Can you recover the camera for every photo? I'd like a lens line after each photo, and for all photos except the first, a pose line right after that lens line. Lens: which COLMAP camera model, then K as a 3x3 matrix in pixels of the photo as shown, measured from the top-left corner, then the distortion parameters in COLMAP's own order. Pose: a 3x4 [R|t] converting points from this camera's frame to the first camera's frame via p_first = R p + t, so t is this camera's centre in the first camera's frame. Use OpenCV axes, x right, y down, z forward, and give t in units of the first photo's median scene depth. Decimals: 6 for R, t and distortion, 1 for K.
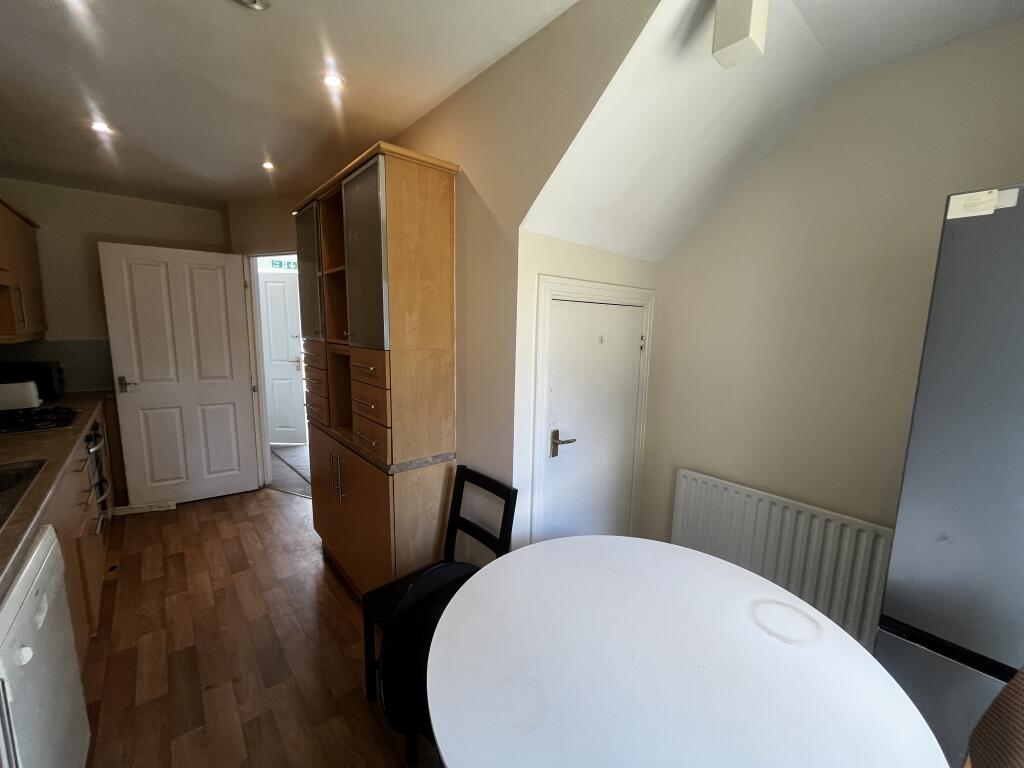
lens RADIAL K [[412.0, 0, 515.6], [0, 412.0, 383.8], [0, 0, 1]] dist [-0.000526, -0.000209]
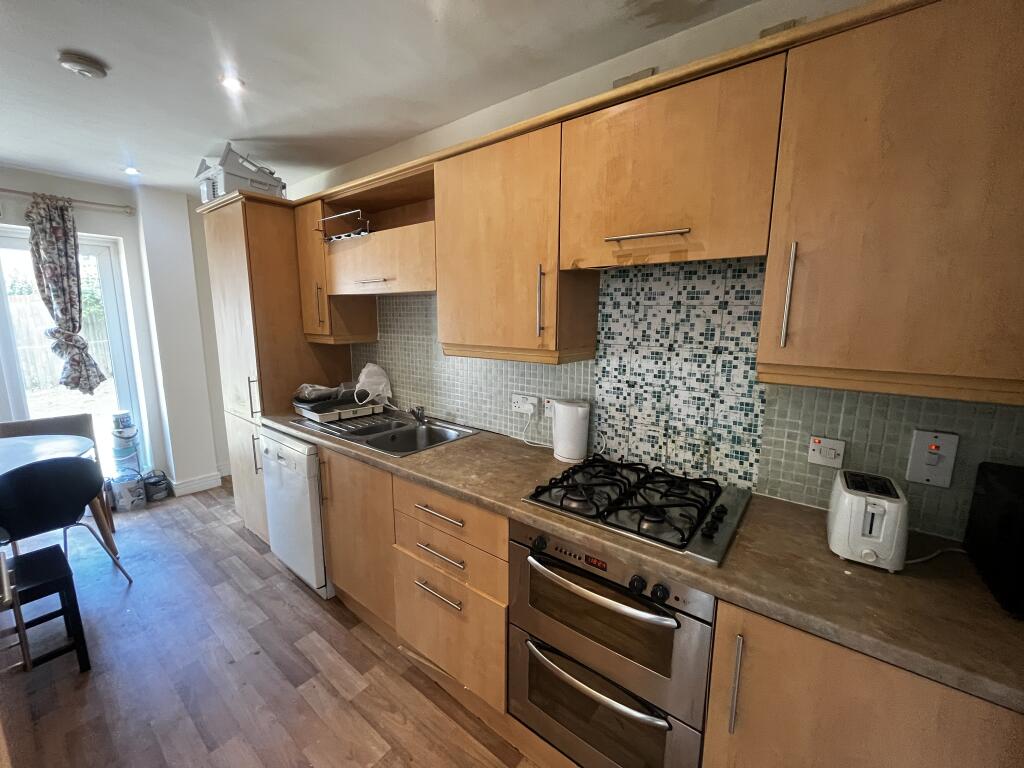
lens RADIAL K [[412.0, 0, 515.6], [0, 412.0, 383.8], [0, 0, 1]] dist [-0.000526, -0.000209]
pose [[-0.980117, 0.000041, -0.198422, -1.068895], [-0.059704, 0.953596, 0.295111, -0.269285], [0.189226, 0.301090, -0.934633, 1.721294]]
